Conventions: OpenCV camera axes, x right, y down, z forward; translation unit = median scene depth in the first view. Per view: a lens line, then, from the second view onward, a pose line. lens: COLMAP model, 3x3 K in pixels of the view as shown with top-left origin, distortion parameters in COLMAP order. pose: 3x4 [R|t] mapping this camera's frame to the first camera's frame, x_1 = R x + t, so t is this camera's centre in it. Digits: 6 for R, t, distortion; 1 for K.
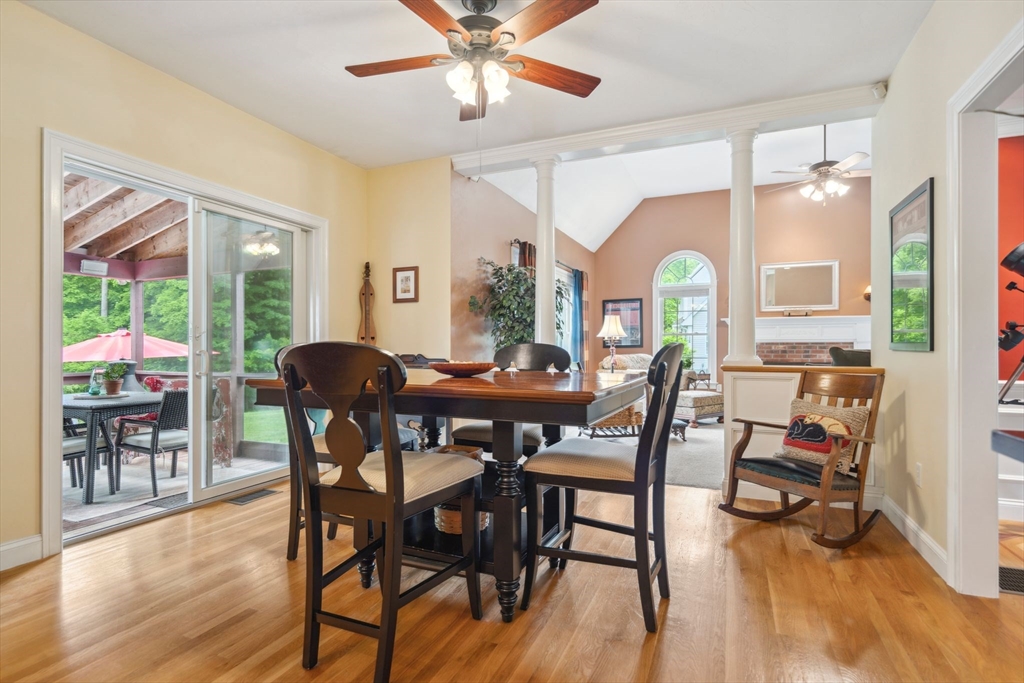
lens RADIAL K [[471.4, 0, 515.4], [0, 471.4, 352.2], [0, 0, 1]] dist [-0.001243, 0.000999]
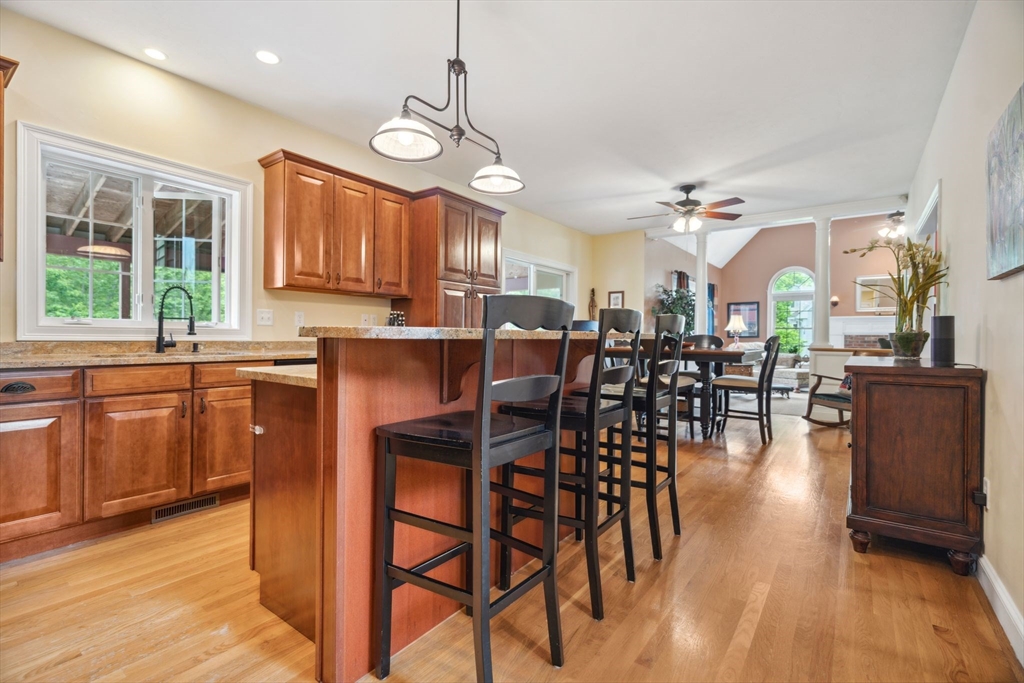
lens RADIAL K [[467.0, 0, 509.1], [0, 467.0, 342.2], [0, 0, 1]] dist [0.001501, 0.000534]
pose [[0.975719, 0.012973, -0.218643, -0.235257], [-0.012537, 0.999916, 0.003380, 0.012250], [0.218668, -0.000557, 0.975799, -0.809134]]
